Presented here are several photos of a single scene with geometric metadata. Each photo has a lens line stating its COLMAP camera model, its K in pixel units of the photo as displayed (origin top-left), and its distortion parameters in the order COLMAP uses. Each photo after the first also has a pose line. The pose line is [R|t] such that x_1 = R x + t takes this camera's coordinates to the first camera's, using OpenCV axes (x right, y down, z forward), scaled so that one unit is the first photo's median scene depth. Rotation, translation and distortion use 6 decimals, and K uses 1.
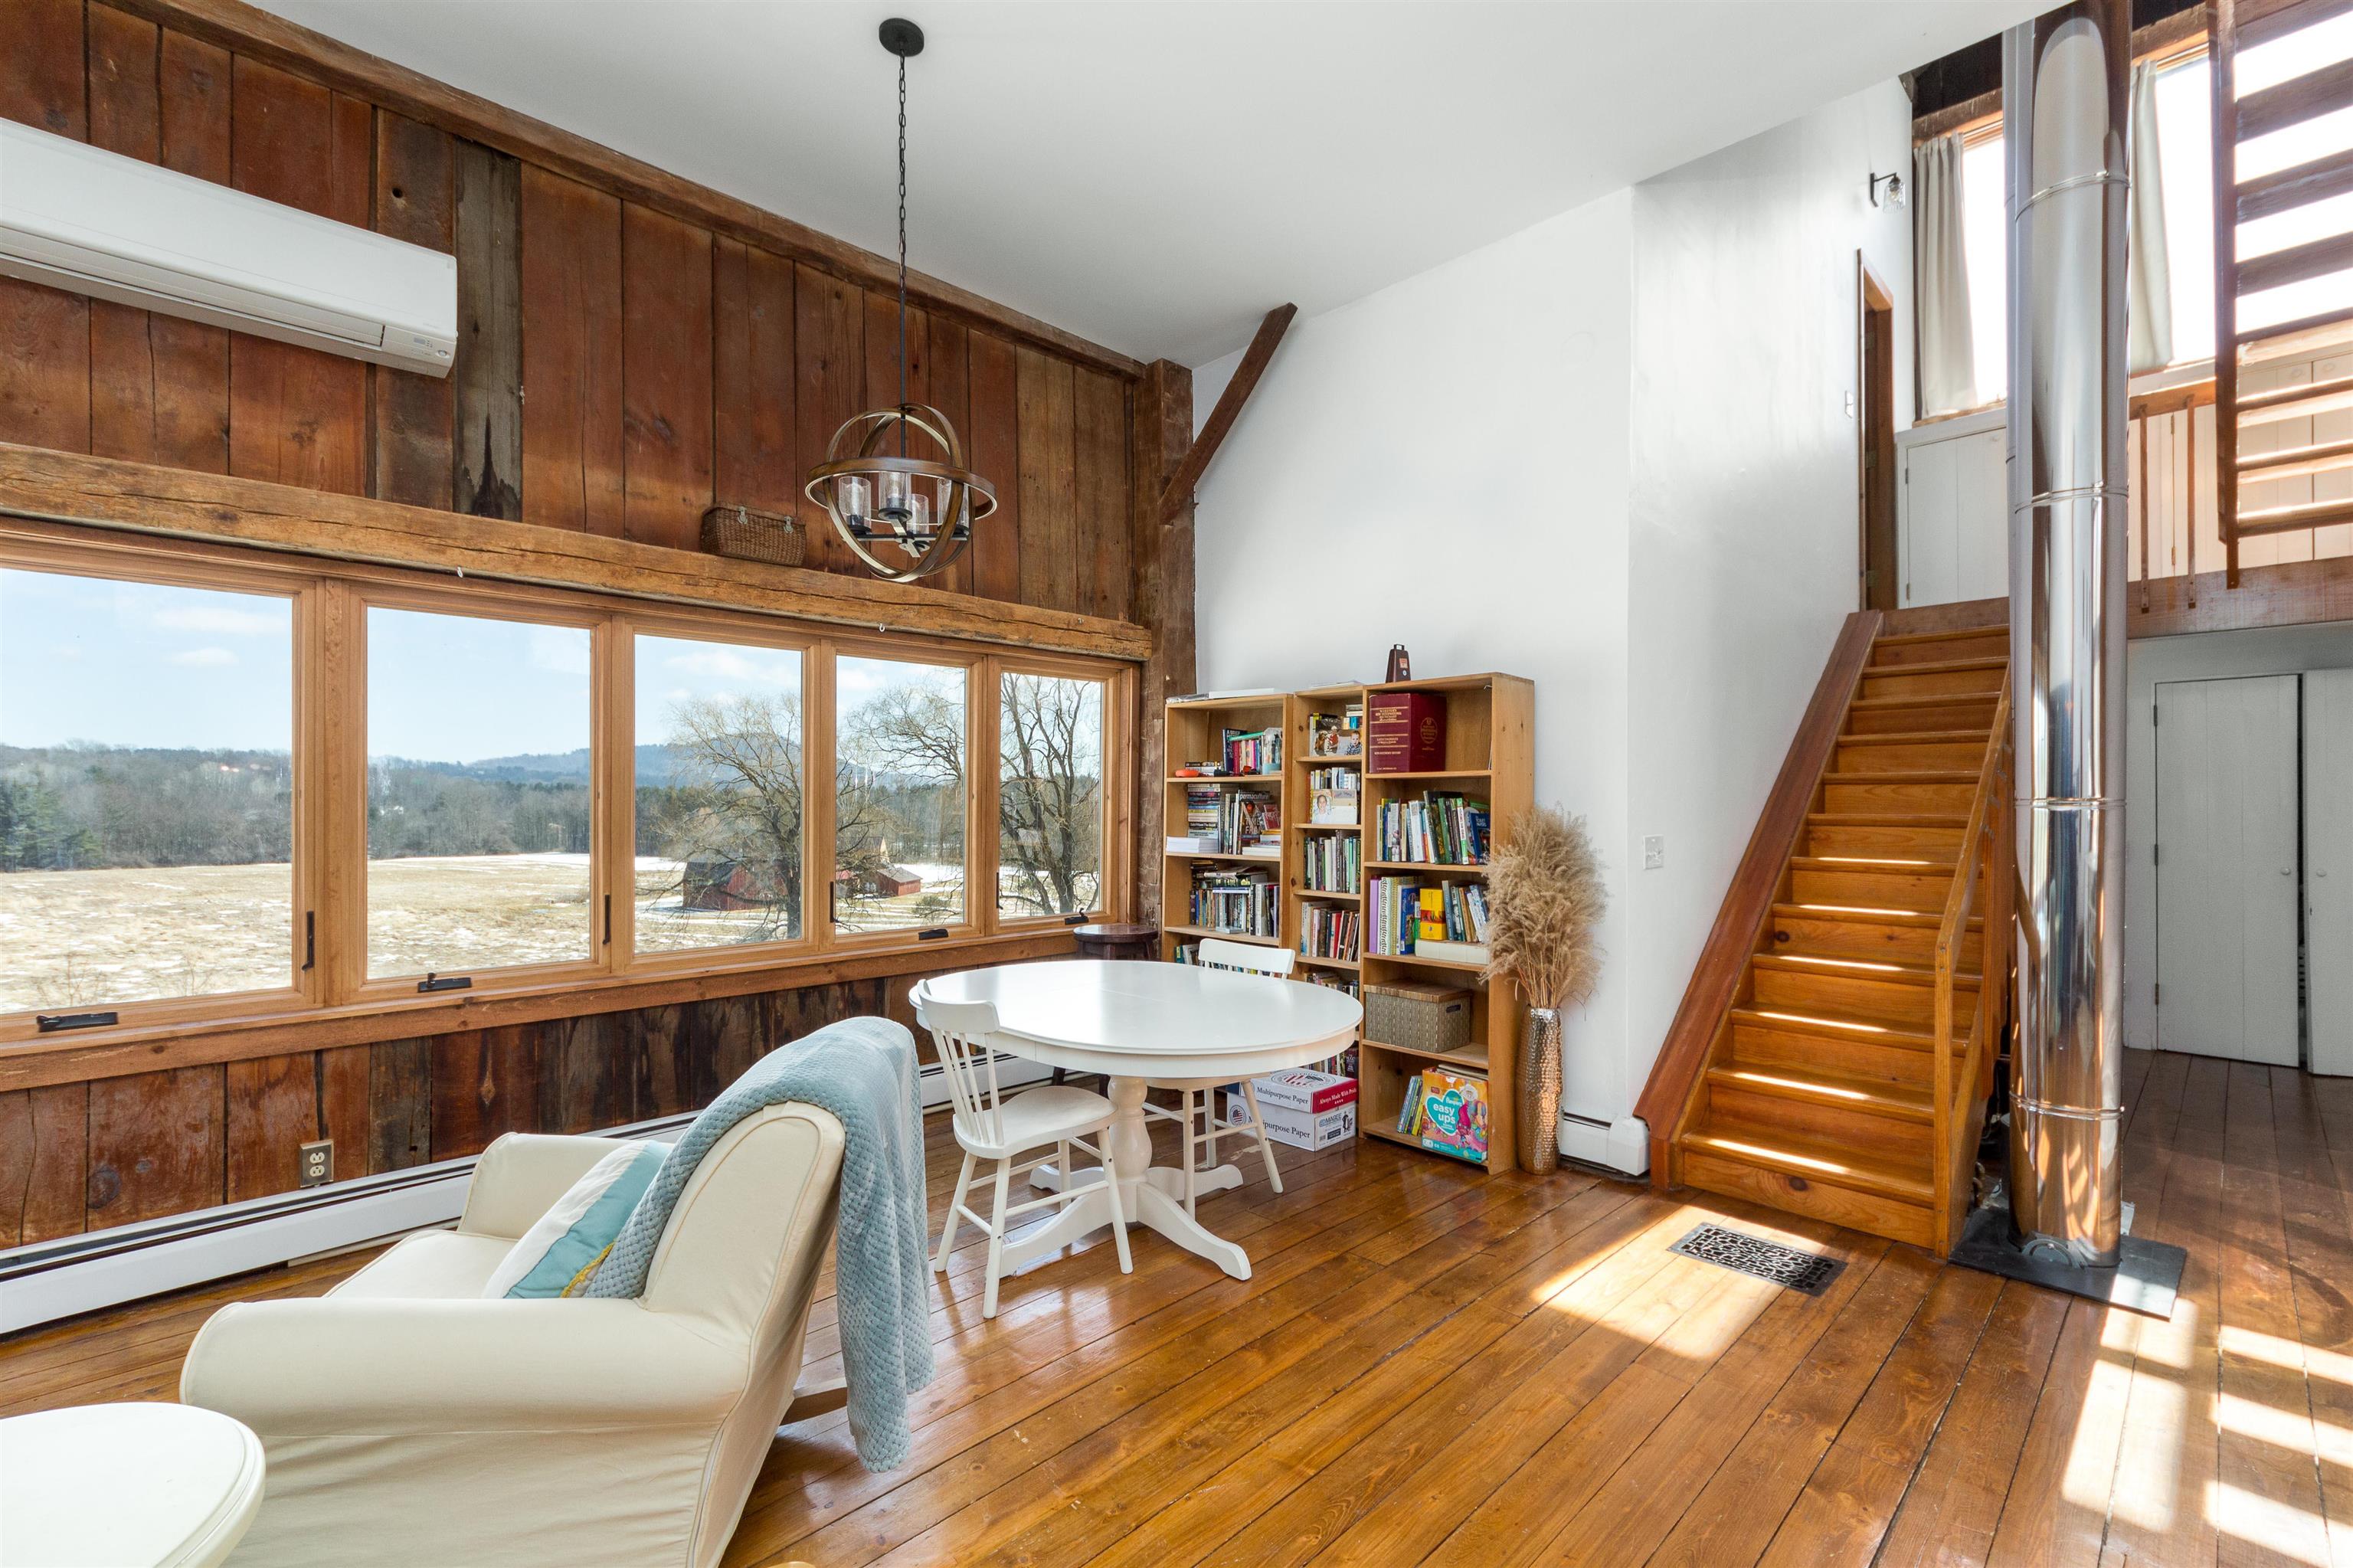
lens RADIAL K [[1024.8, 0, 1188.7], [0, 1024.8, 801.5], [0, 0, 1]] dist [0.000778, 0.000087]
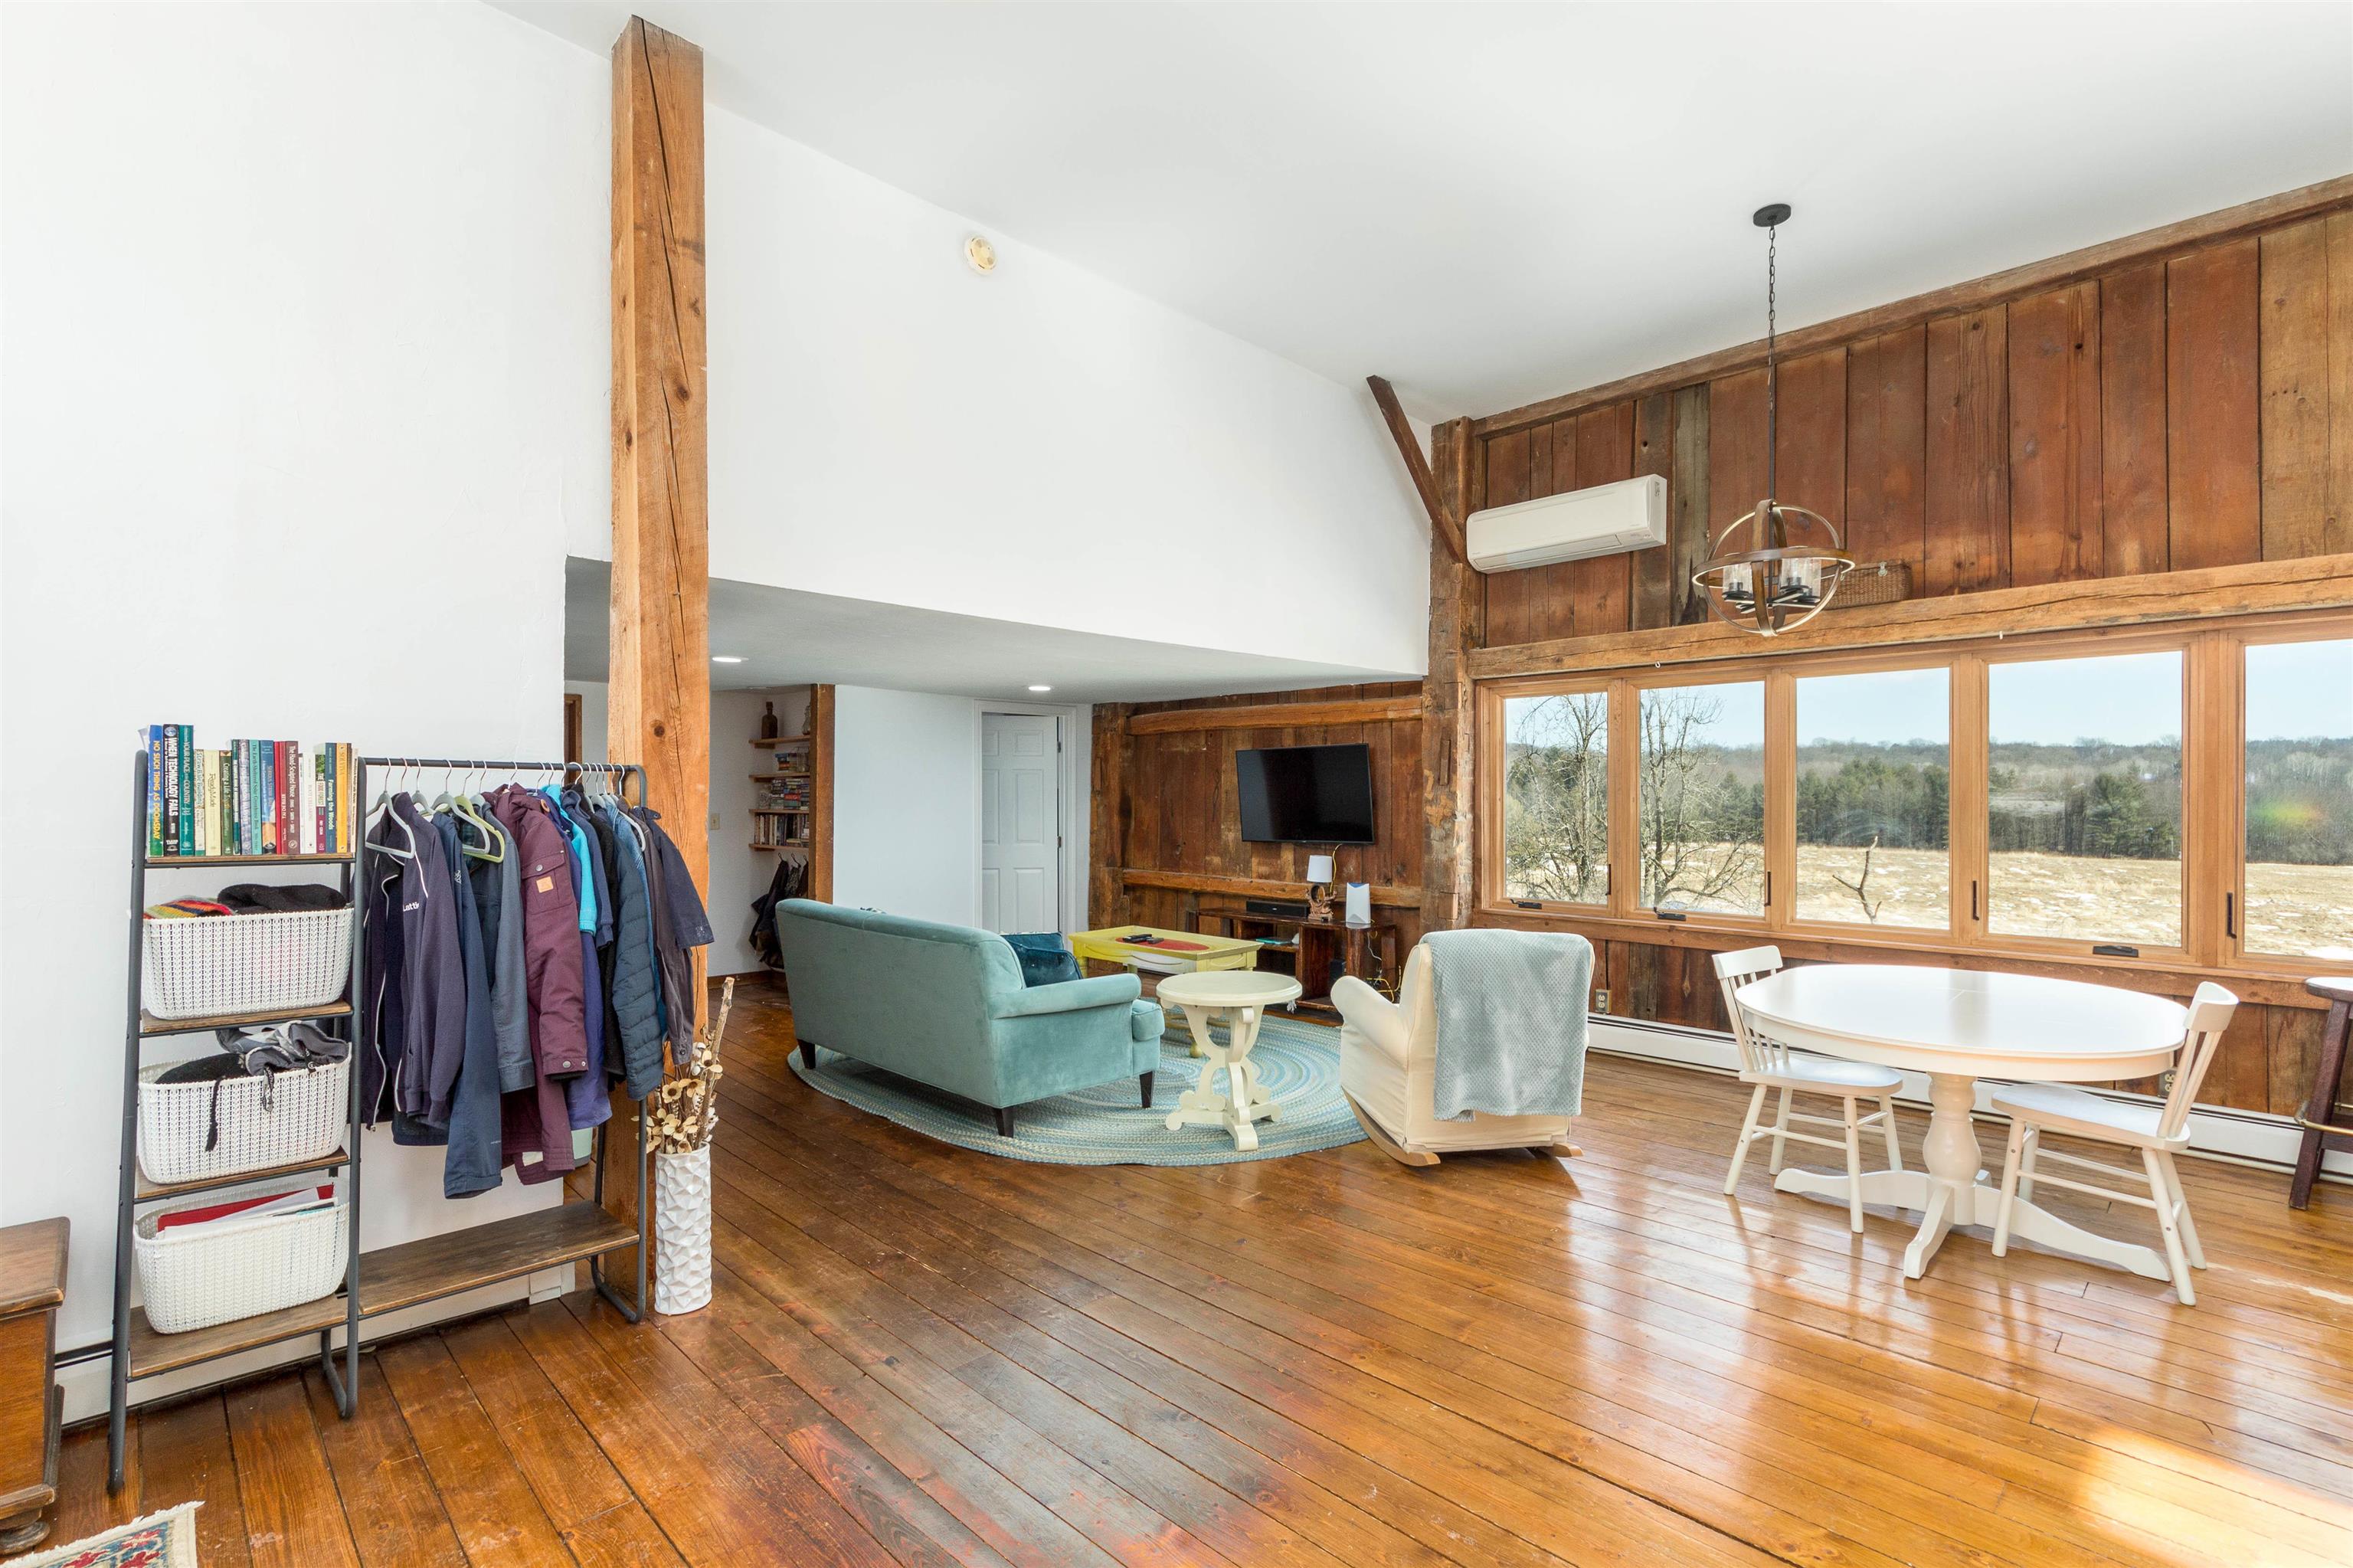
lens RADIAL K [[1081.6, 0, 1190.4], [0, 1081.6, 792.2], [0, 0, 1]] dist [-0.003356, -0.000376]
pose [[-0.004867, -0.002371, -0.999985, 0.996055], [0.000351, 0.999997, -0.002373, -0.014392], [0.999988, -0.000363, -0.004866, 0.251117]]
